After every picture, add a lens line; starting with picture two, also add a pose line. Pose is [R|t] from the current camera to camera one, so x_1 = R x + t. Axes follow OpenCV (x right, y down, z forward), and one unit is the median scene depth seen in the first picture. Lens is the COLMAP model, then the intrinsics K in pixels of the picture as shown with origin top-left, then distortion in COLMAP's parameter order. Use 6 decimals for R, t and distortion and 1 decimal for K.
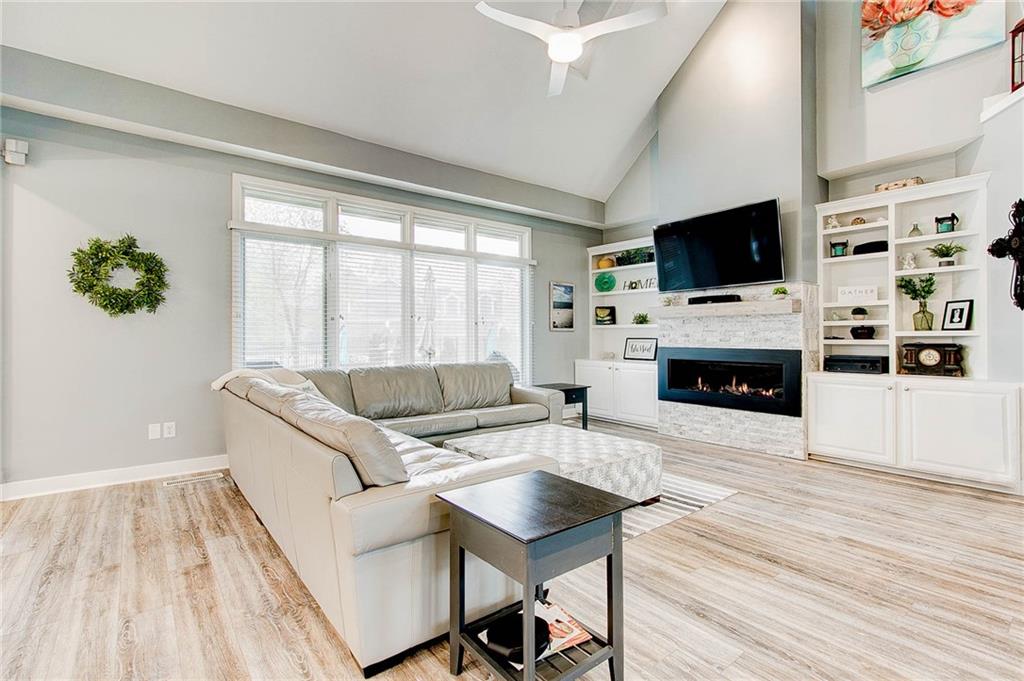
lens RADIAL K [[479.1, 0, 583.4], [0, 479.1, 334.8], [0, 0, 1]] dist [0.000840, 0.000223]
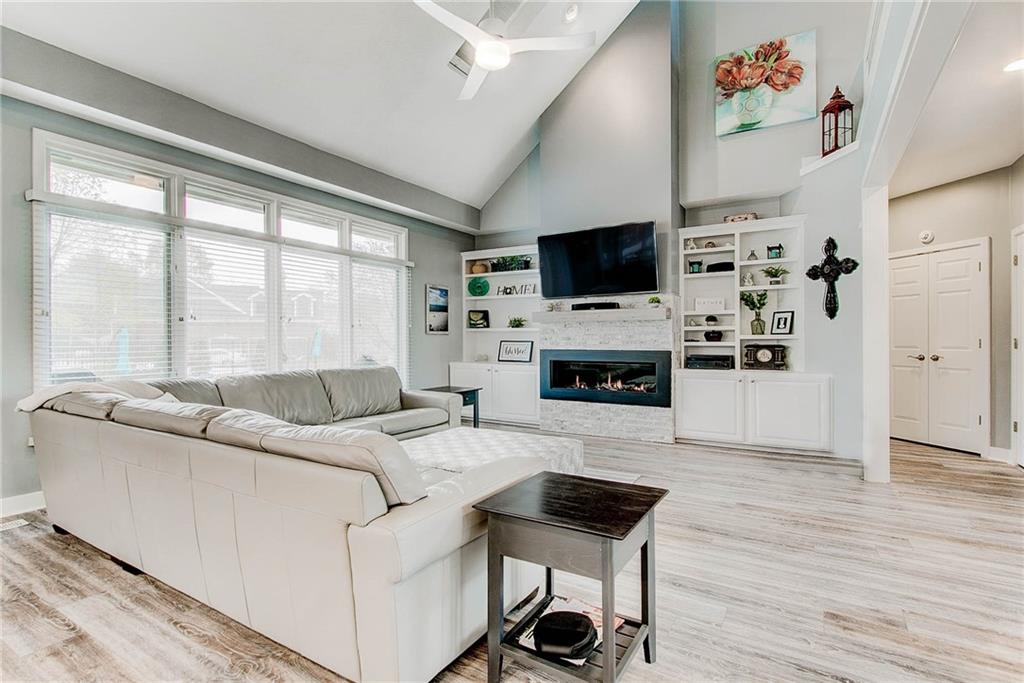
lens RADIAL K [[452.3, 0, 567.5], [0, 452.3, 339.3], [0, 0, 1]] dist [0.000786, 0.000871]
pose [[0.945393, -0.001452, 0.325930, -0.149011], [0.000269, 0.999993, 0.003676, -0.000916], [-0.325933, -0.003387, 0.945387, 0.029678]]
